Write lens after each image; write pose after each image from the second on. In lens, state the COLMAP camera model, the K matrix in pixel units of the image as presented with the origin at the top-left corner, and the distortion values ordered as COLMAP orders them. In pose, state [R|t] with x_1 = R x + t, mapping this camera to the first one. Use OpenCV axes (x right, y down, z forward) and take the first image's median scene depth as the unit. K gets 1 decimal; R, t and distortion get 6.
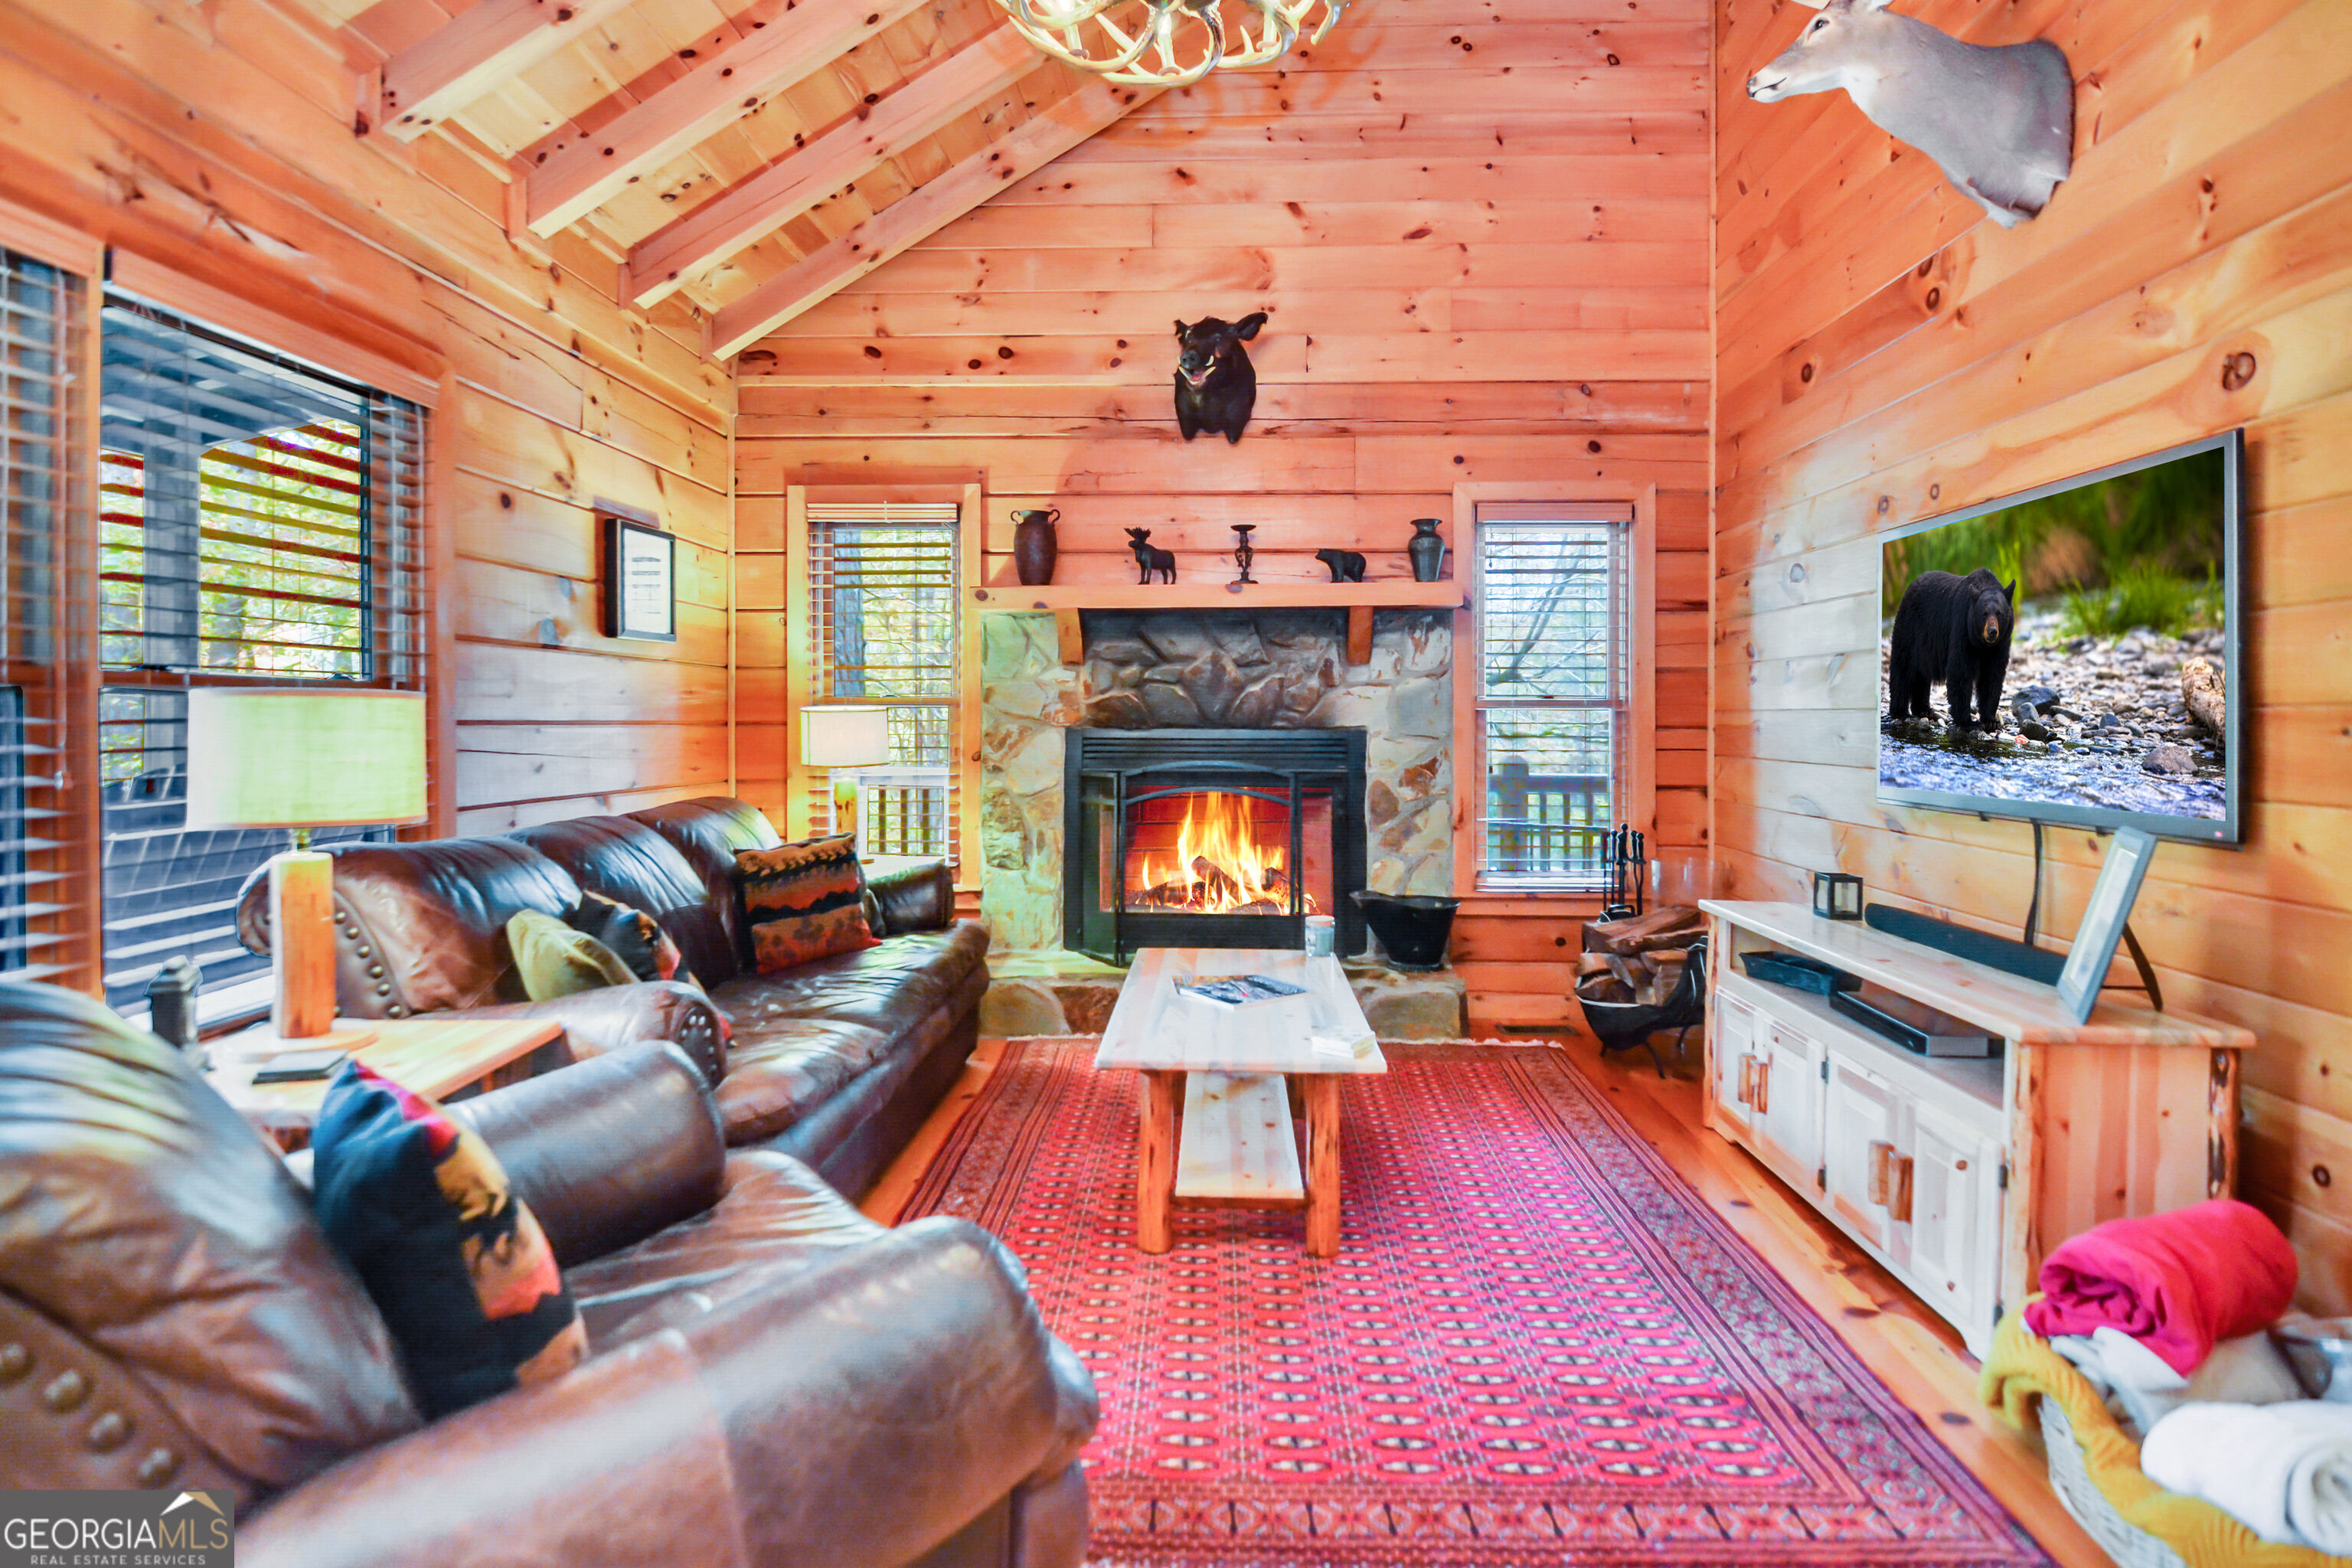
lens RADIAL K [[1220.1, 0, 1170.4], [0, 1220.1, 756.8], [0, 0, 1]] dist [-0.002079, -0.014998]
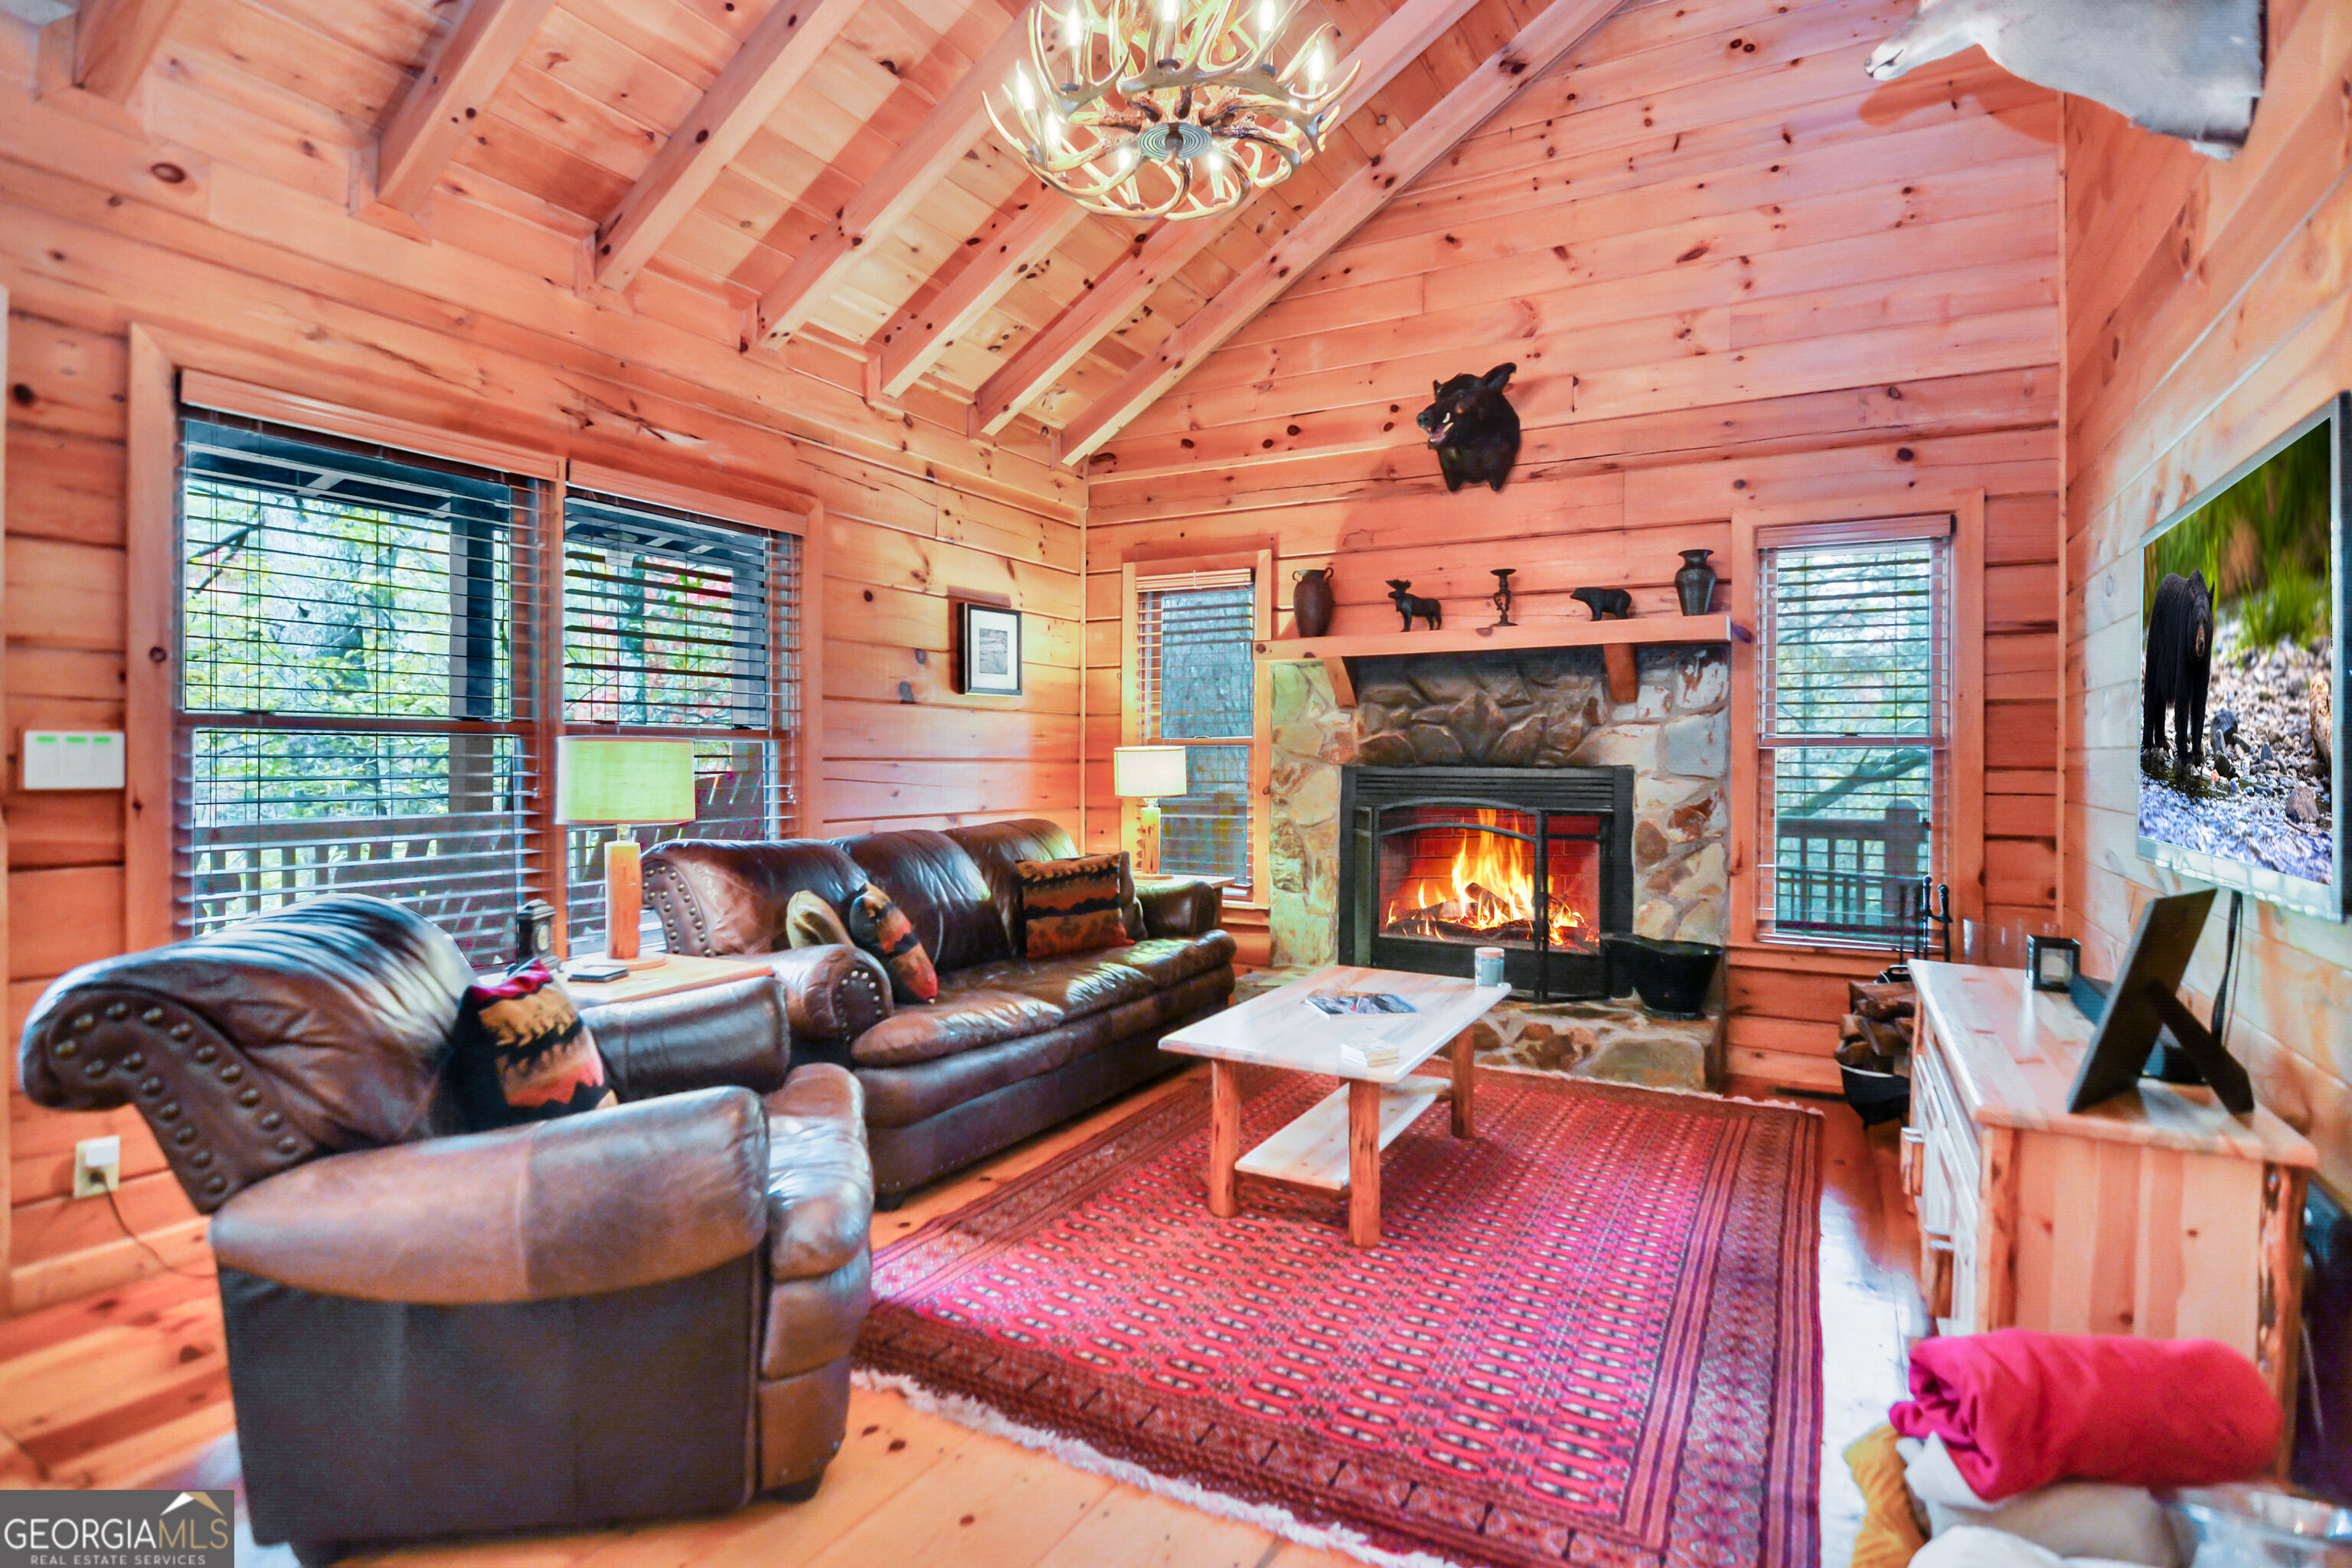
lens RADIAL K [[1184.9, 0, 1183.7], [0, 1184.9, 798.9], [0, 0, 1]] dist [-0.001149, -0.020083]
pose [[0.890614, 0.017180, -0.454435, 0.281445], [-0.016097, 0.999851, 0.006252, 0.001849], [0.454475, 0.001746, 0.890758, -0.013389]]
